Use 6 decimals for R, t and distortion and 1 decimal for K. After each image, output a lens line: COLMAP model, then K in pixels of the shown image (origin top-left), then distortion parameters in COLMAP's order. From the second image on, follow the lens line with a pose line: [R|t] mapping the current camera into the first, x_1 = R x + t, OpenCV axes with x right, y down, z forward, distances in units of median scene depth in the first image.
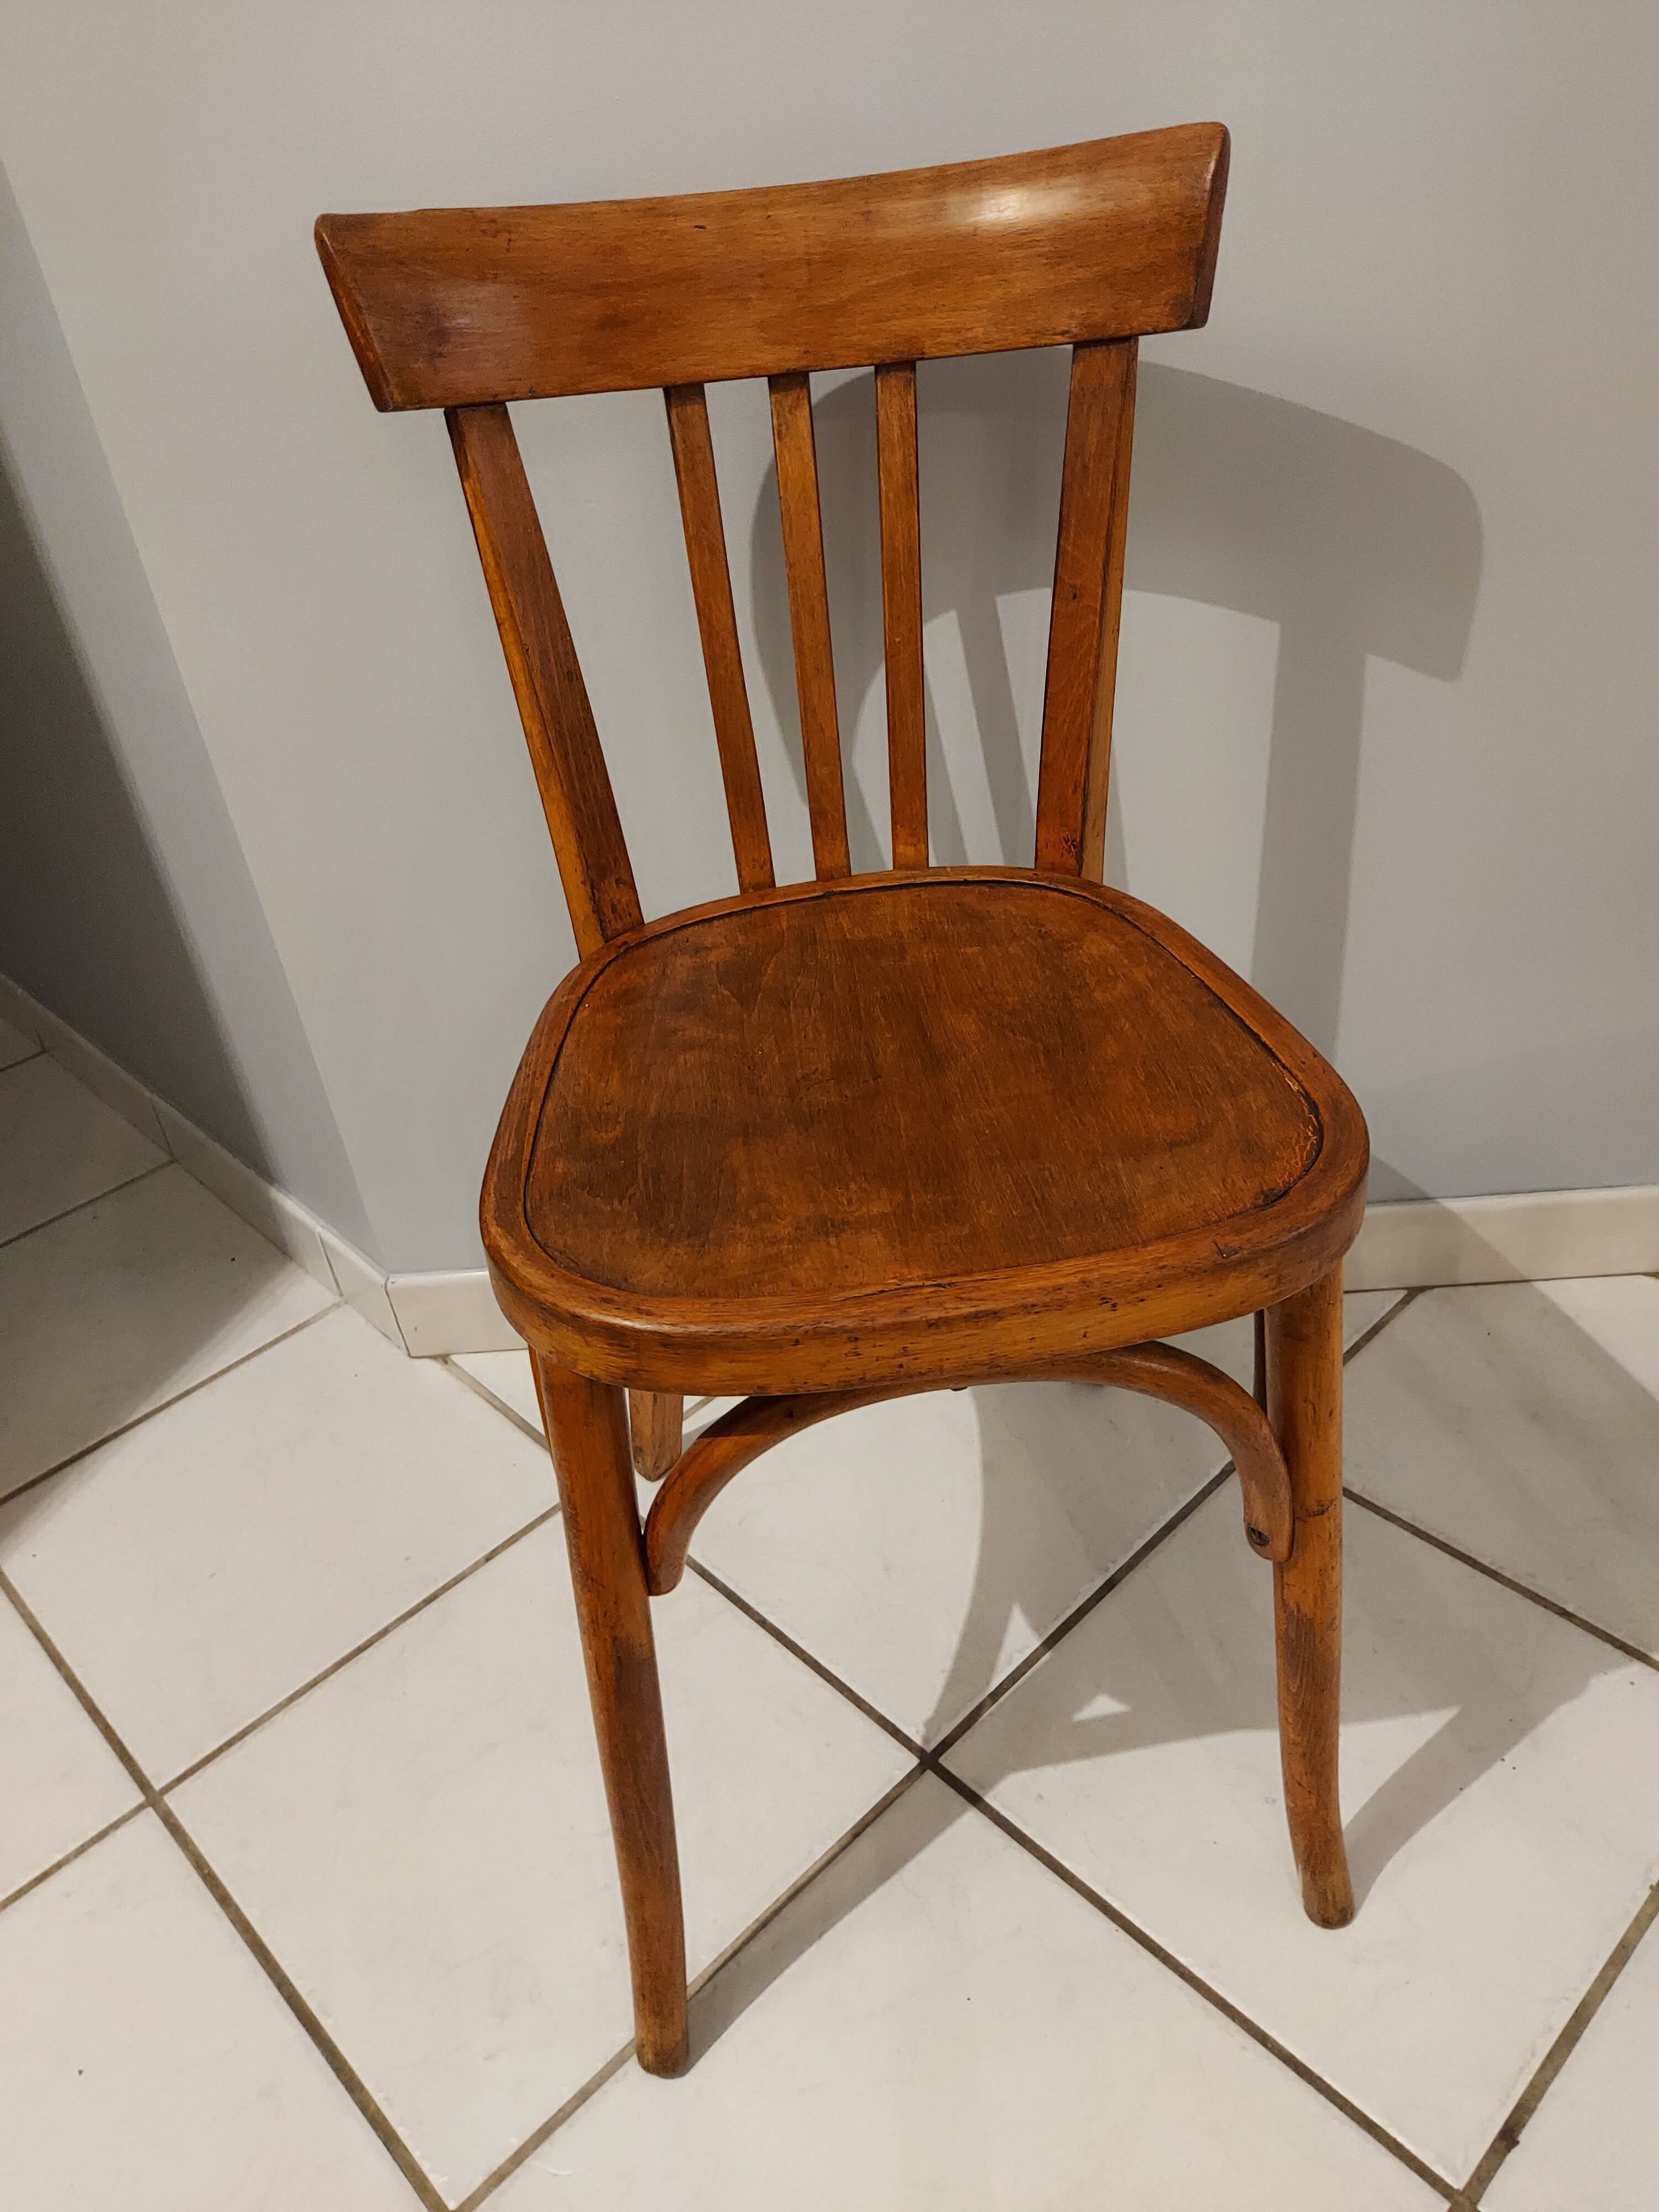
lens RADIAL K [[1592.5, 0, 809.9], [0, 1592.5, 1112.1], [0, 0, 1]] dist [0.043792, -0.029049]
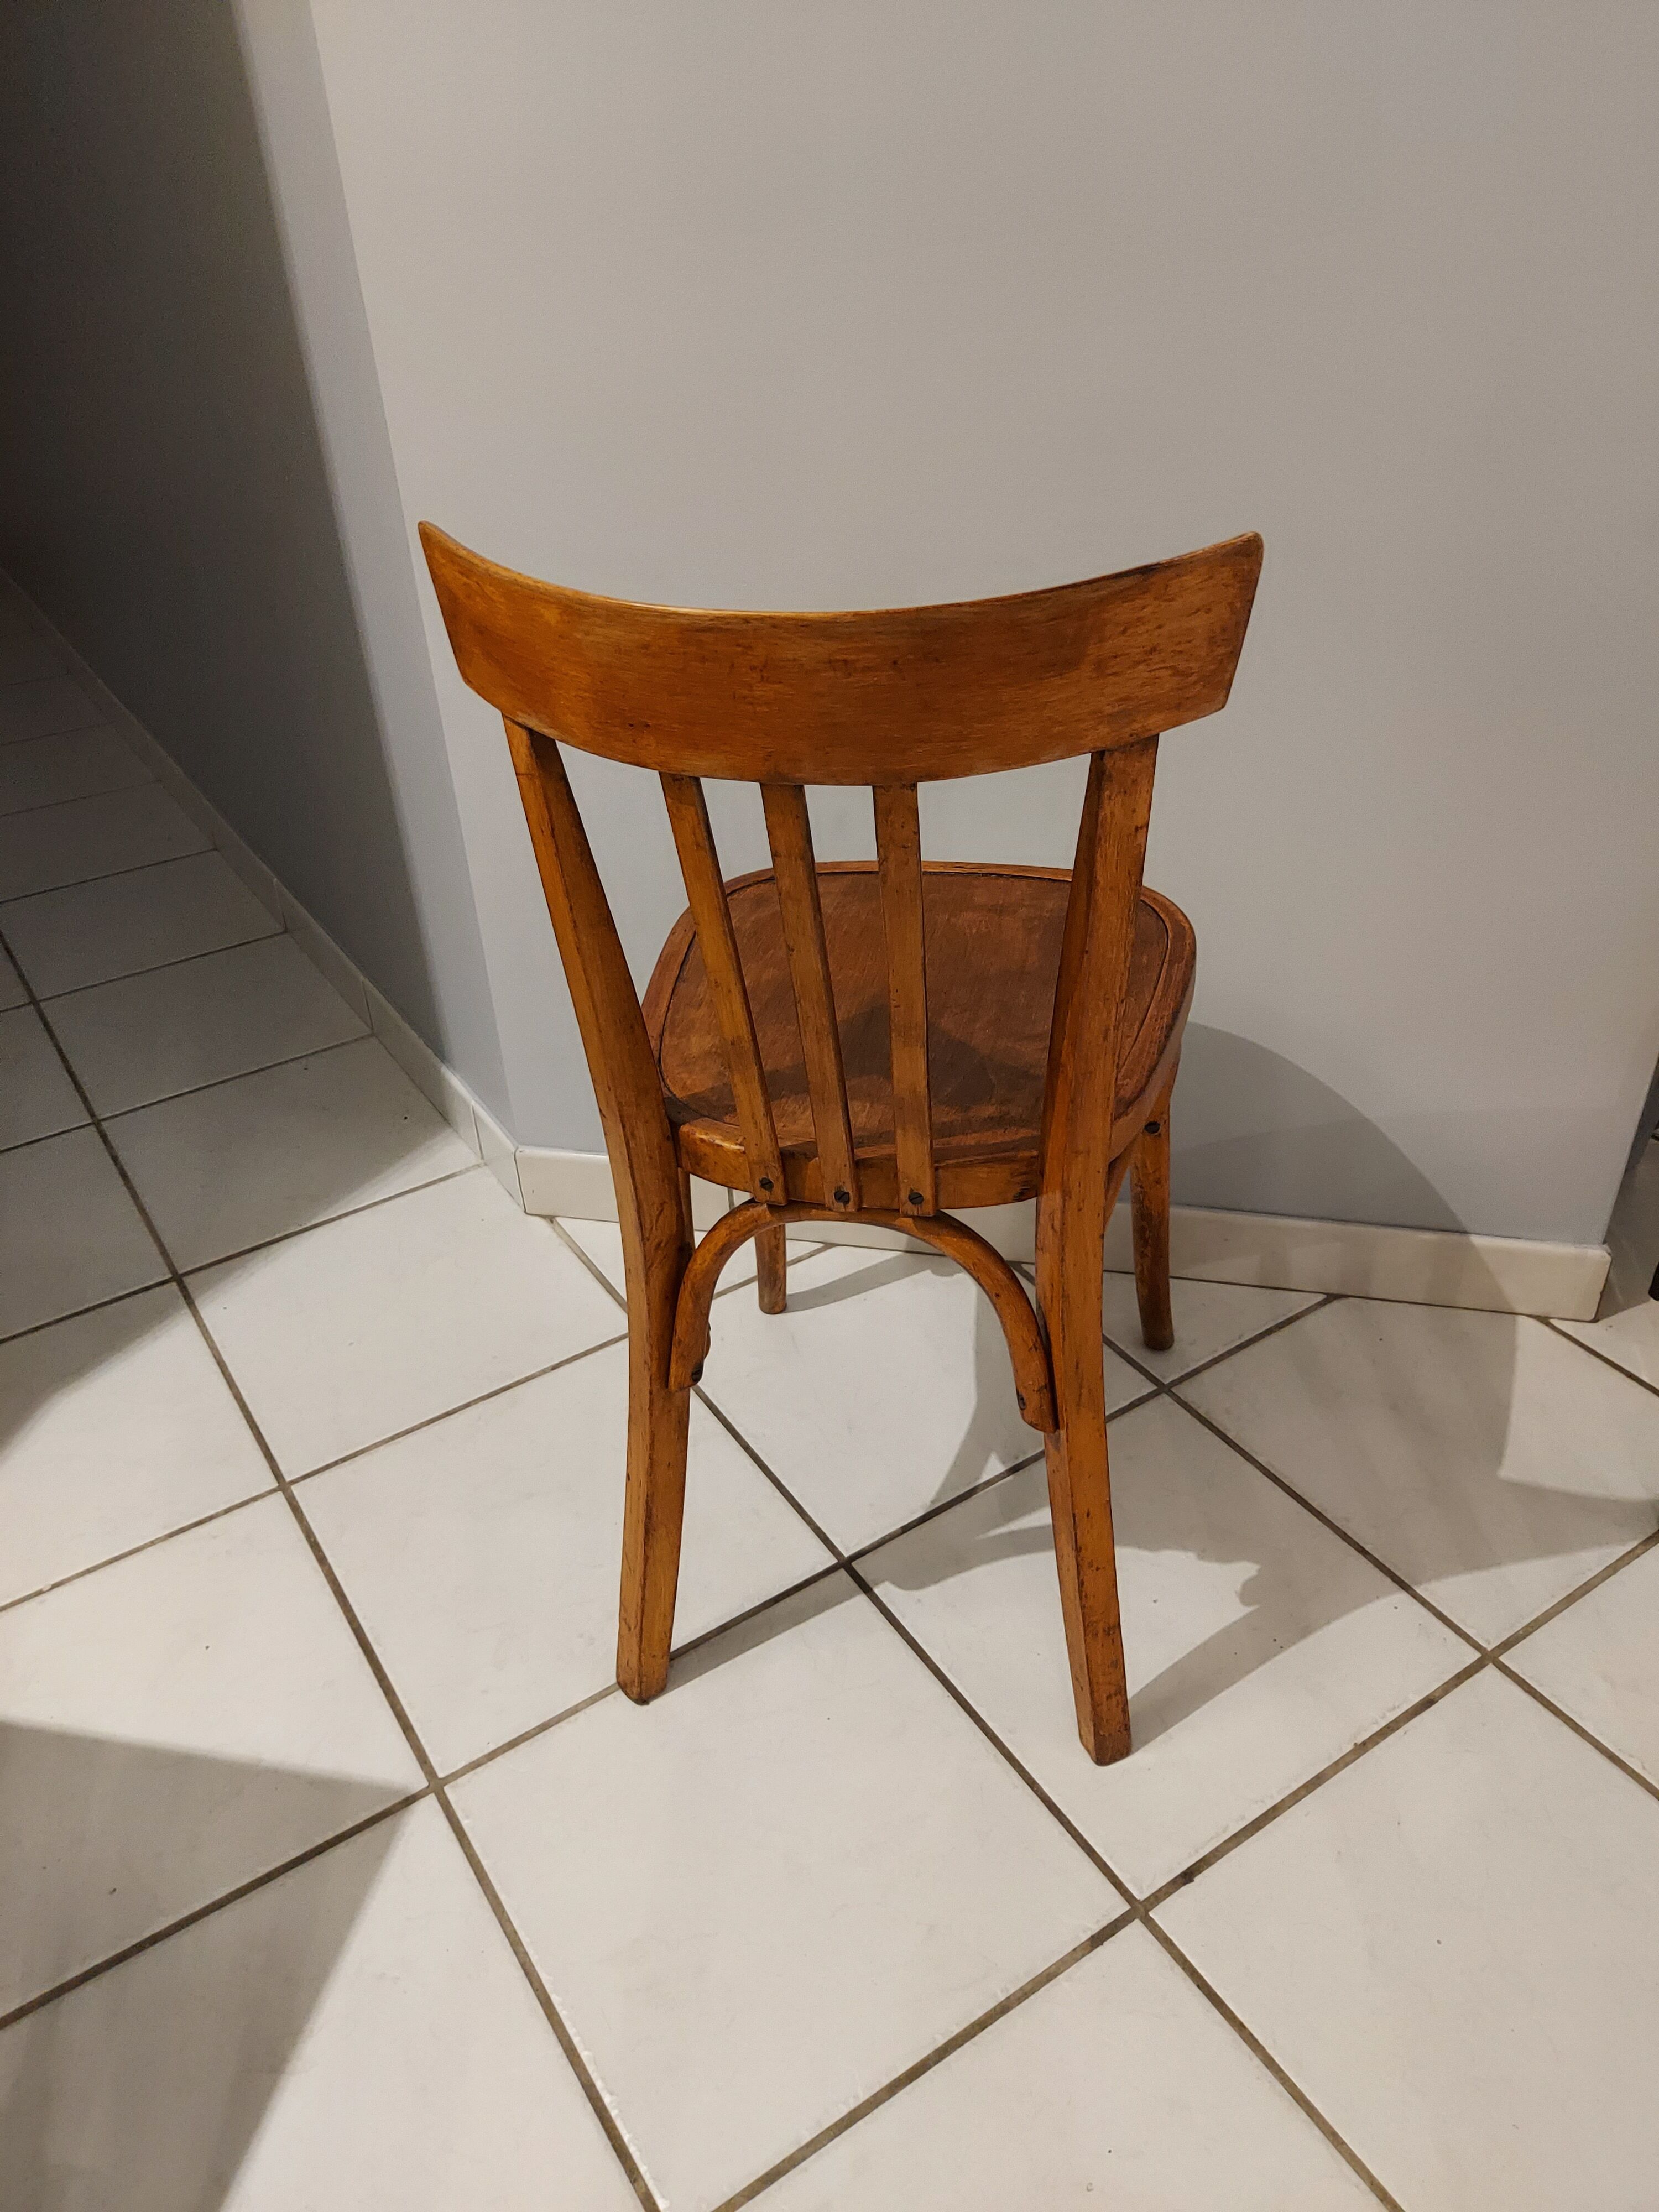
lens RADIAL K [[1592.5, 0, 851.1], [0, 1592.5, 1108.2], [0, 0, 1]] dist [0.043792, -0.029049]
pose [[0.982712, 0.160004, -0.093145, 0.109262], [-0.159182, 0.987116, 0.016235, 0.008936], [0.094543, -0.001127, 0.995520, -0.239048]]
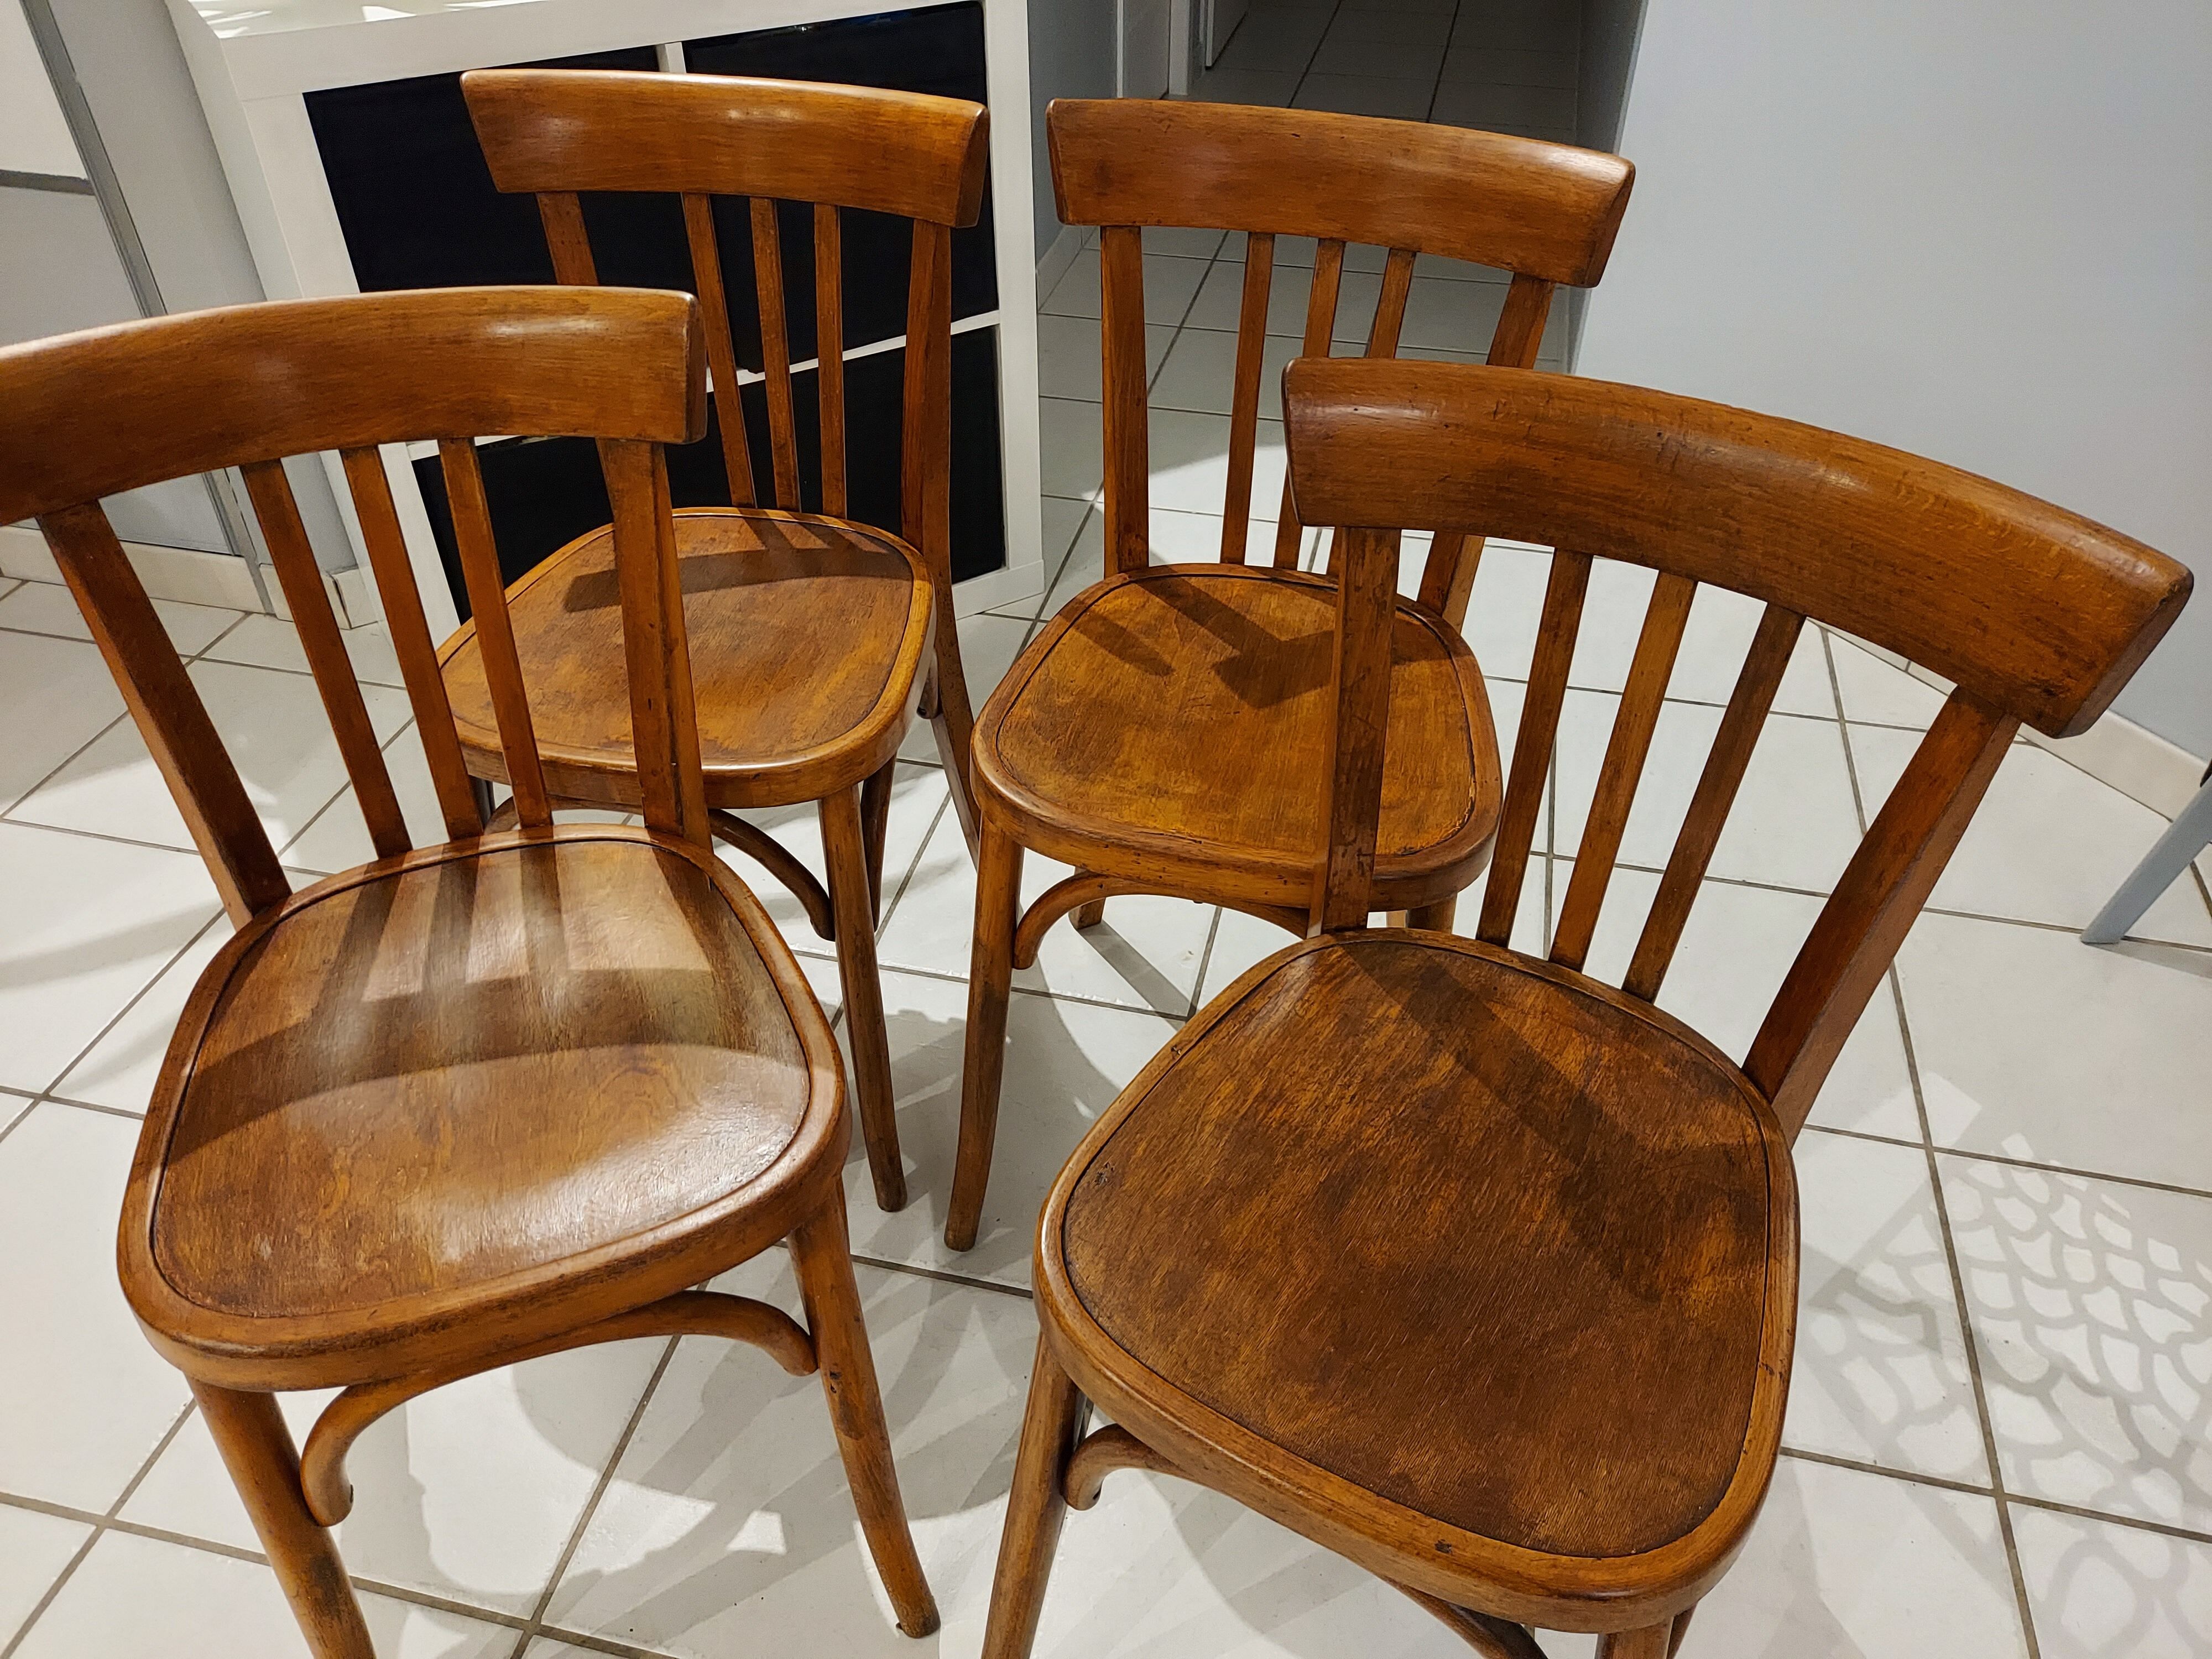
lens RADIAL K [[1592.5, 0, 1101.7], [0, 1592.5, 833.8], [0, 0, 1]] dist [0.043792, -0.029049]
pose [[0.935629, 0.301040, -0.184319, 0.322550], [-0.277428, 0.949996, 0.143321, -0.127829], [0.218248, -0.082960, 0.972361, -0.763847]]
